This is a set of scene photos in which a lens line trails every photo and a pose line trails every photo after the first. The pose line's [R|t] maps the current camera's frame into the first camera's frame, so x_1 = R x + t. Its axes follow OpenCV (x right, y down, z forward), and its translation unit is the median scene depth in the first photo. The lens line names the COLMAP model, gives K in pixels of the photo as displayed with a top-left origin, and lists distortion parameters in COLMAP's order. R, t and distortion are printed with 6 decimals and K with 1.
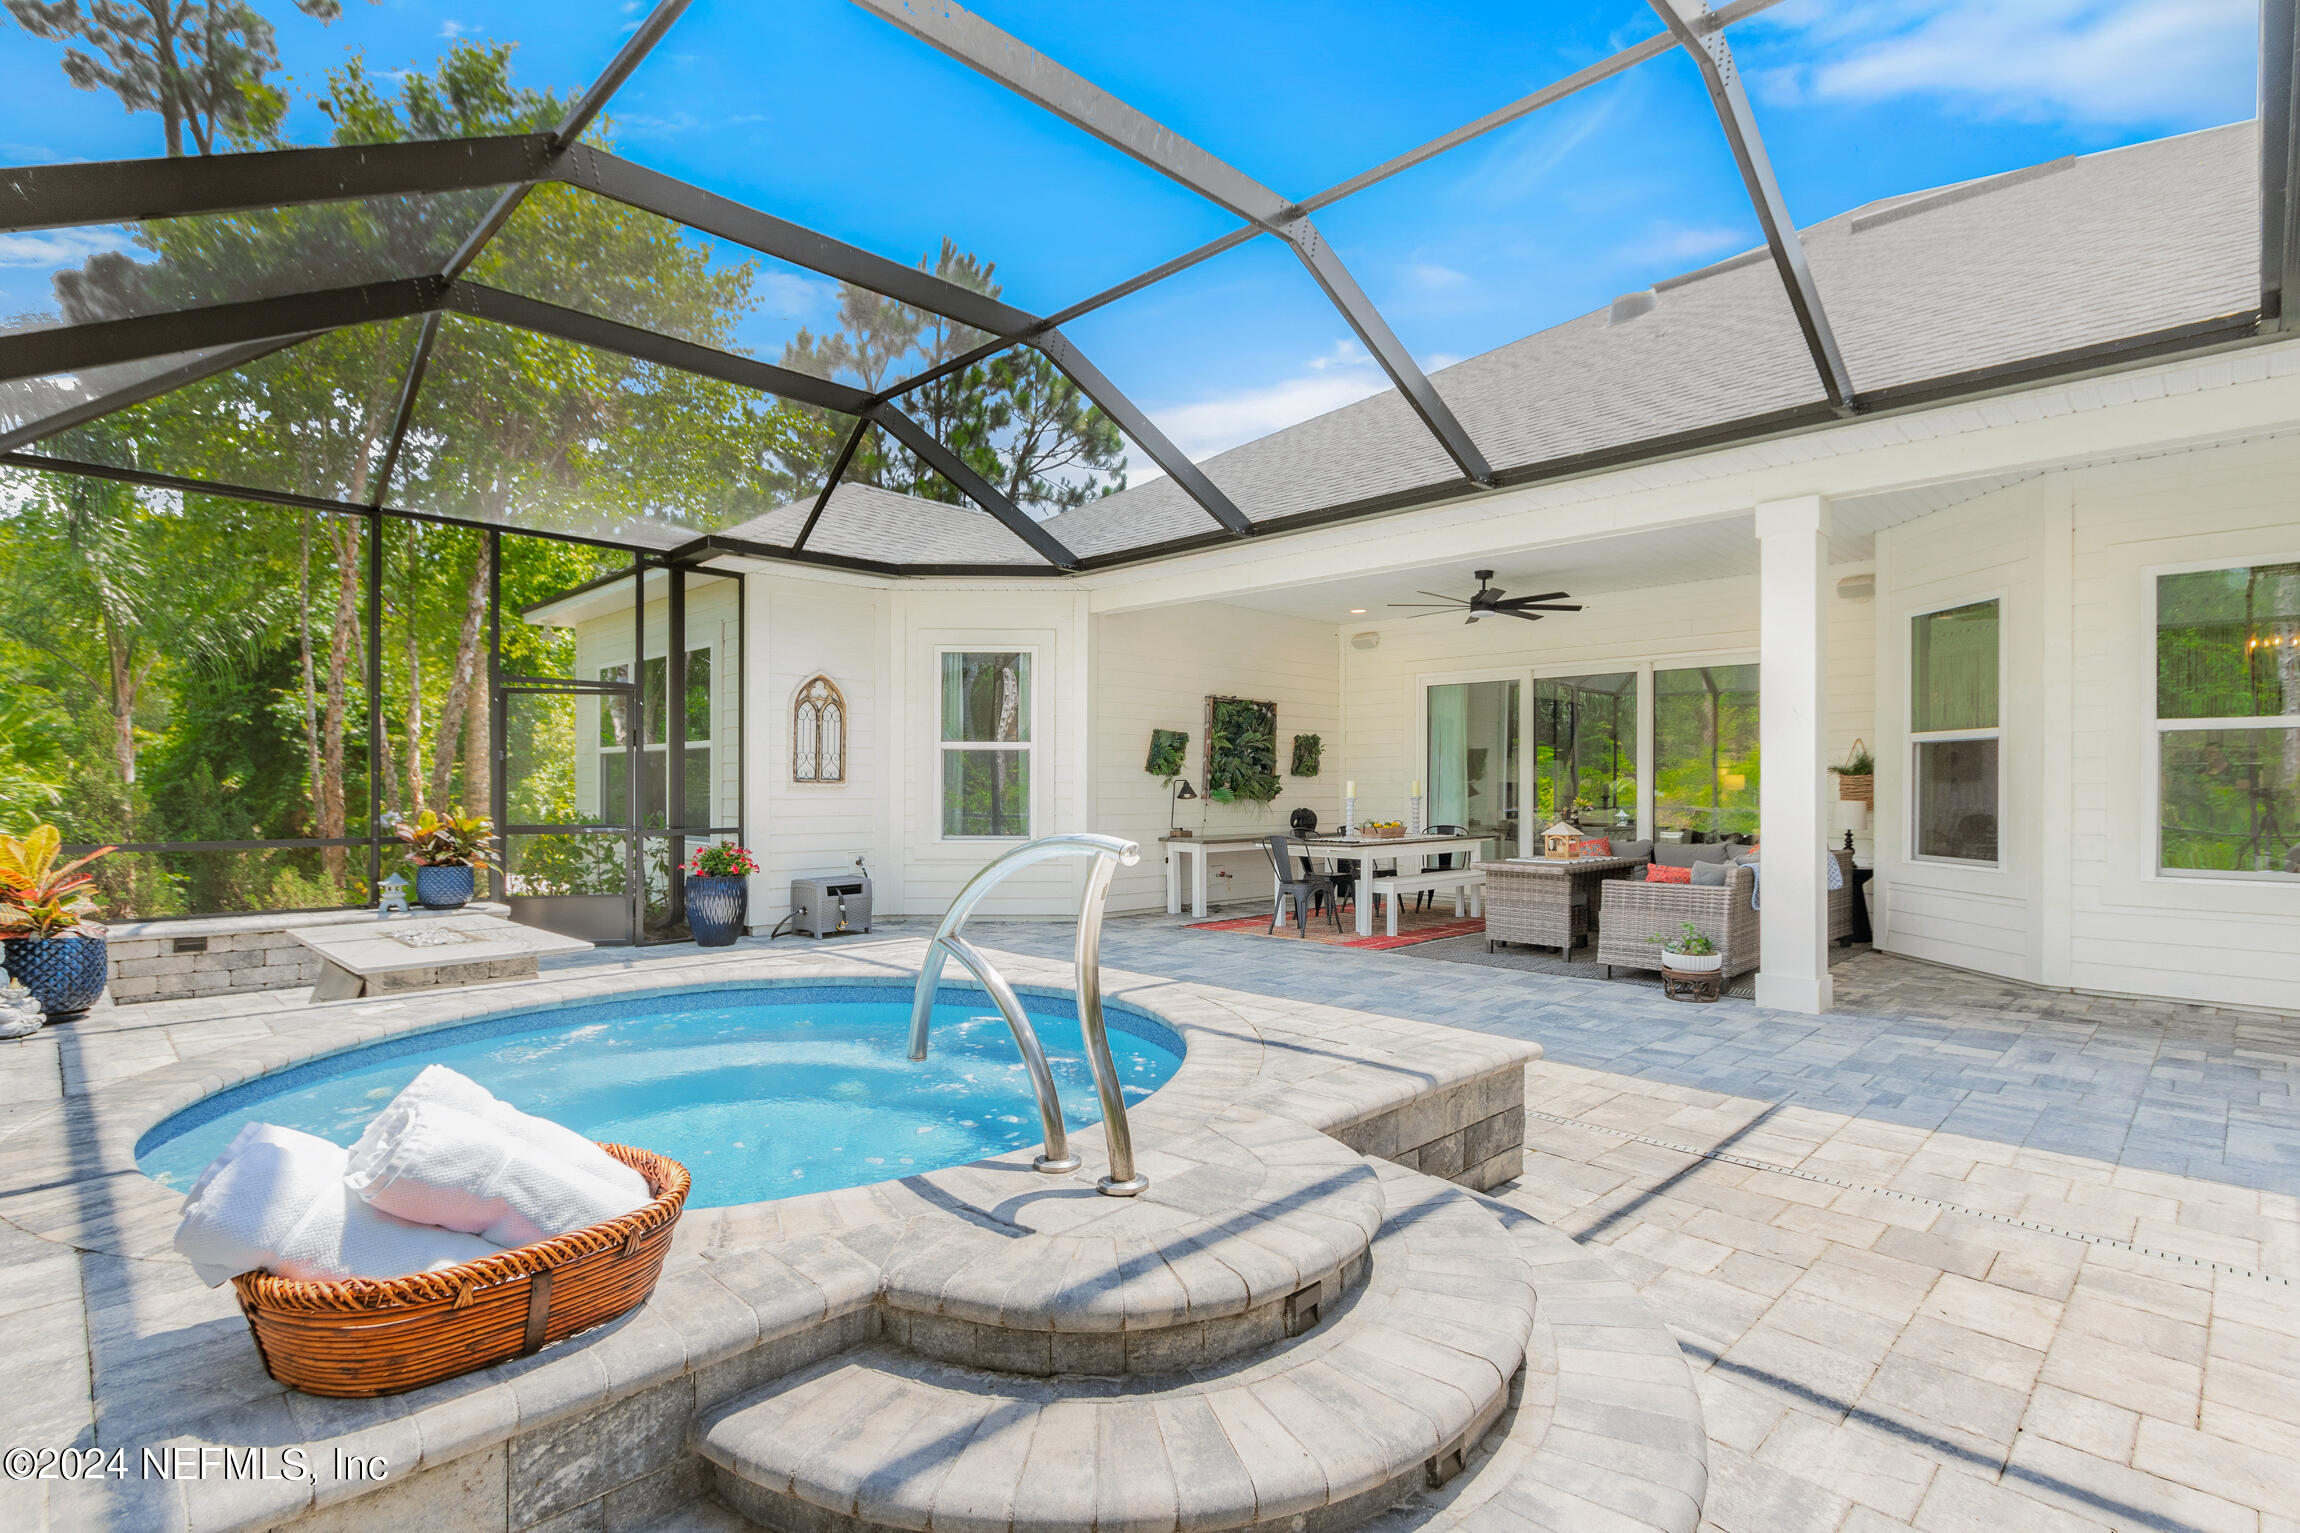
lens RADIAL K [[1081.9, 0, 1020.0], [0, 1081.9, 786.8], [0, 0, 1]] dist [0.003230, 0.000457]
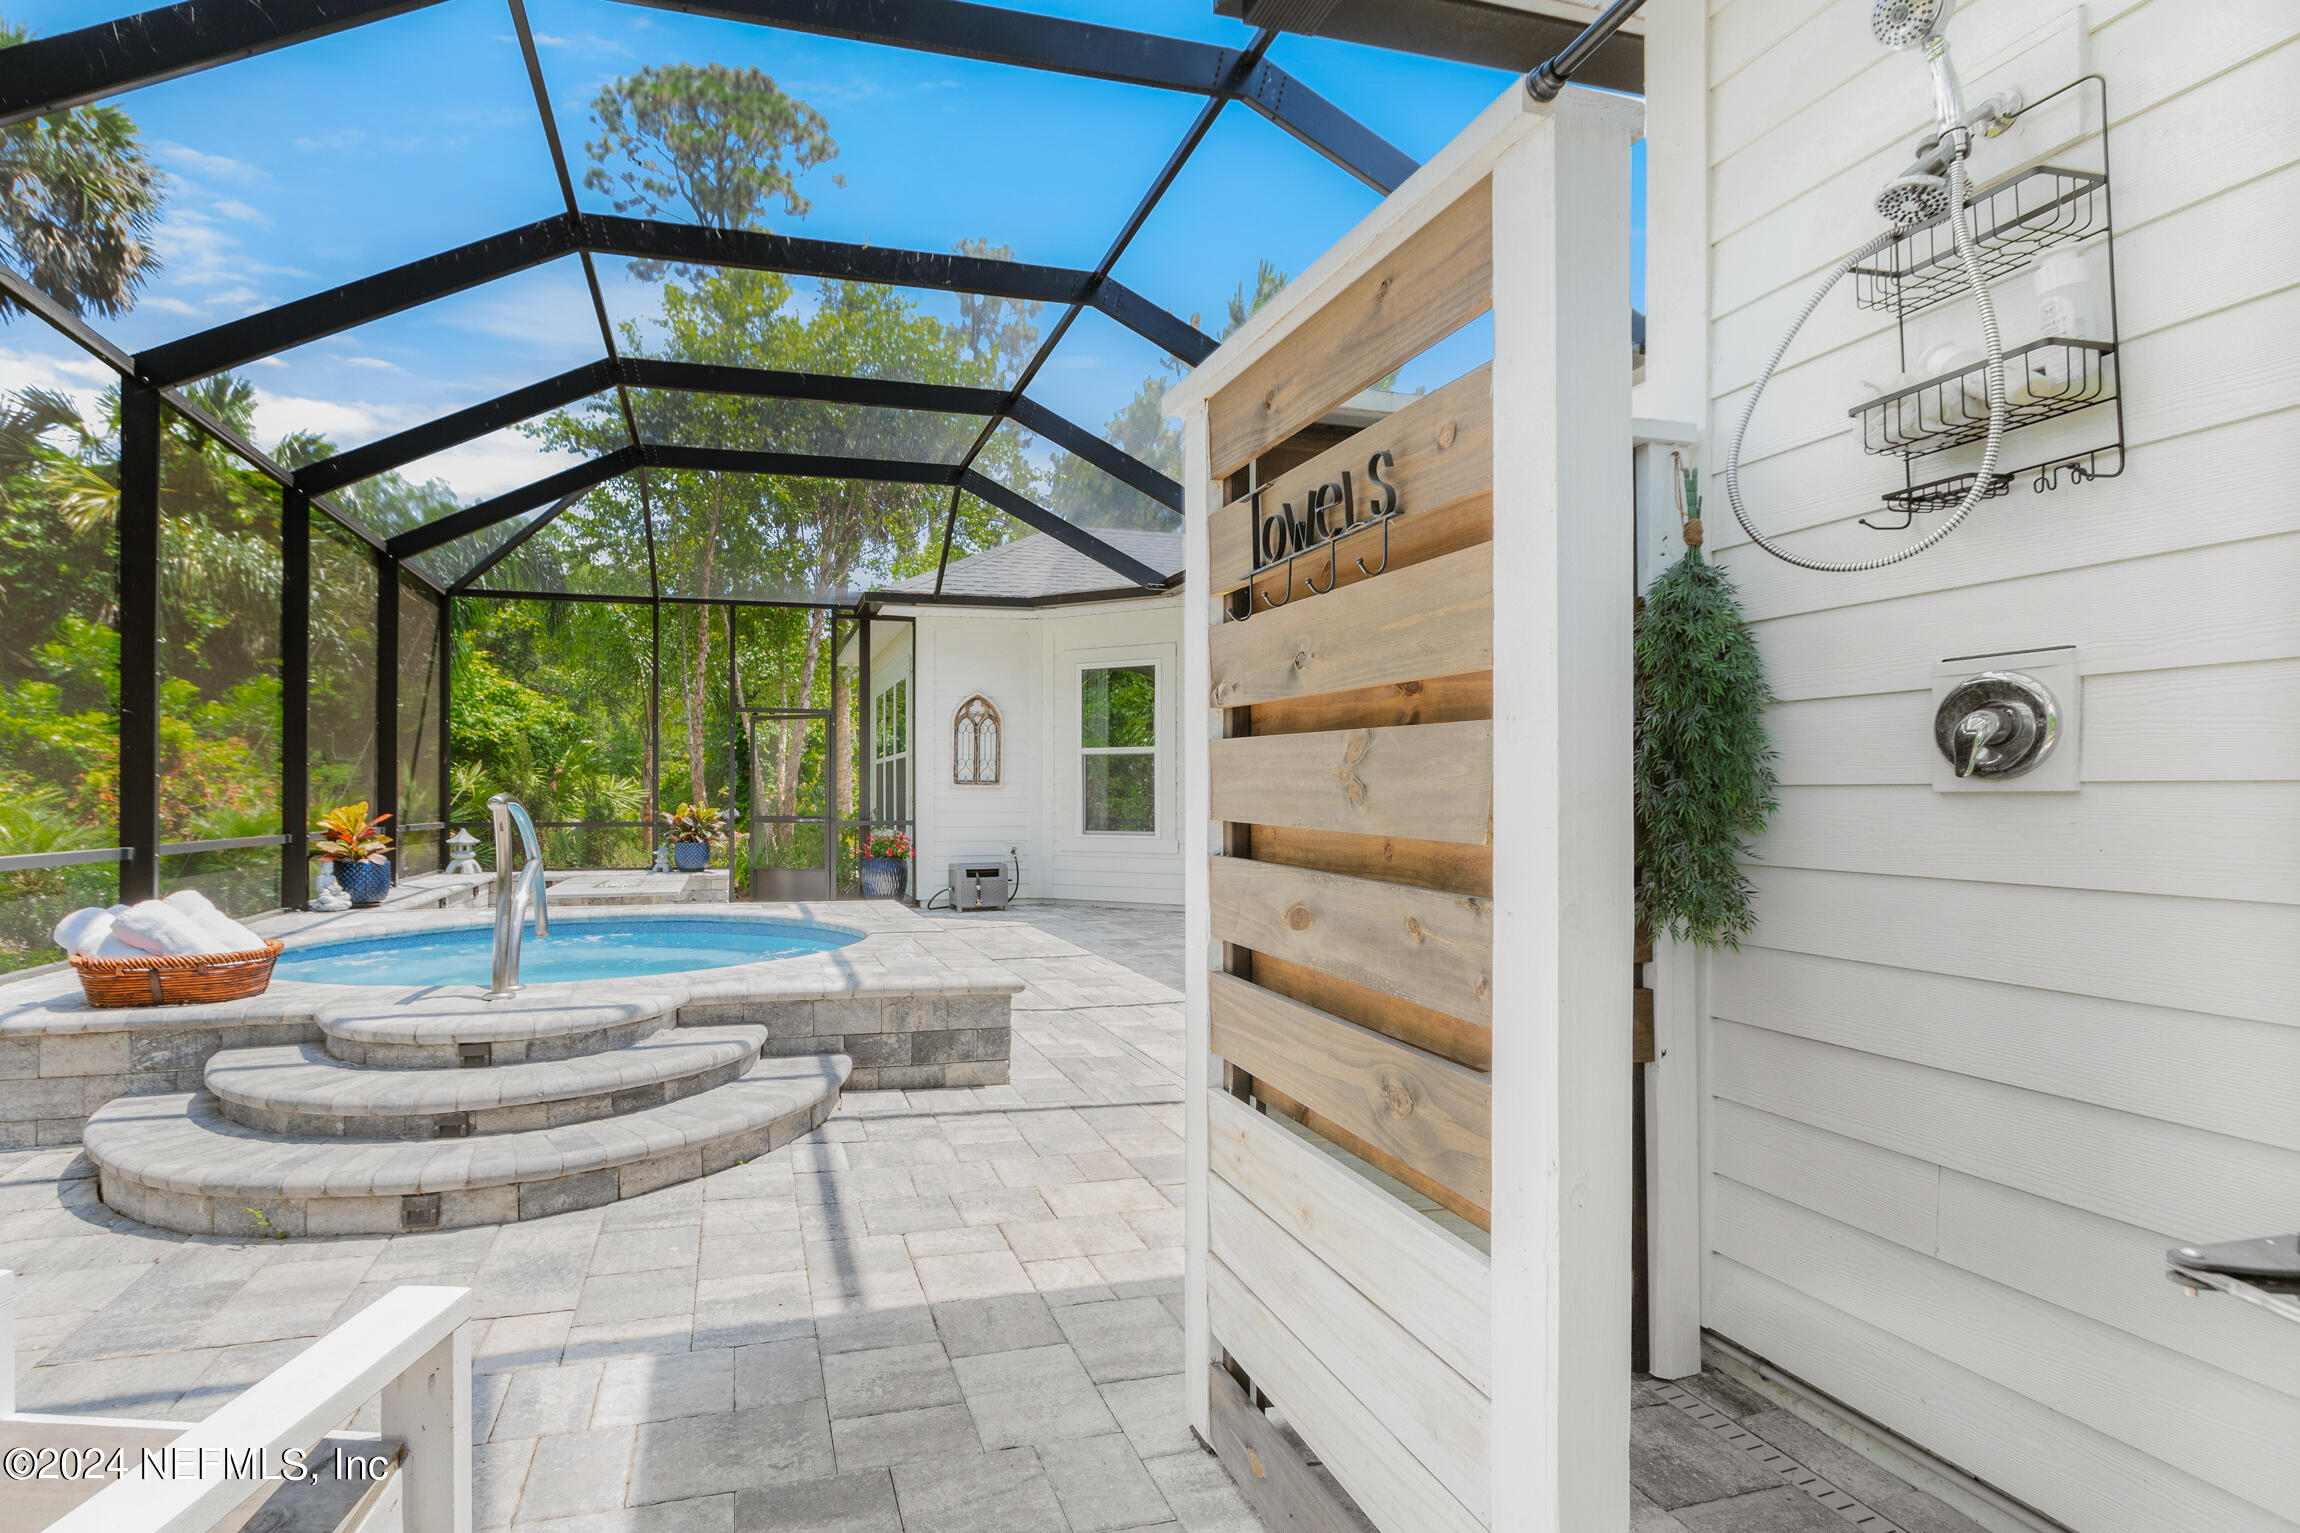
lens RADIAL K [[1081.9, 0, 1020.0], [0, 1081.9, 786.8], [0, 0, 1]] dist [0.003230, 0.000457]
pose [[0.872899, -0.005882, -0.487866, 0.458328], [-0.000675, 0.999912, -0.013263, 0.015238], [0.487901, 0.011907, 0.872818, -0.029121]]
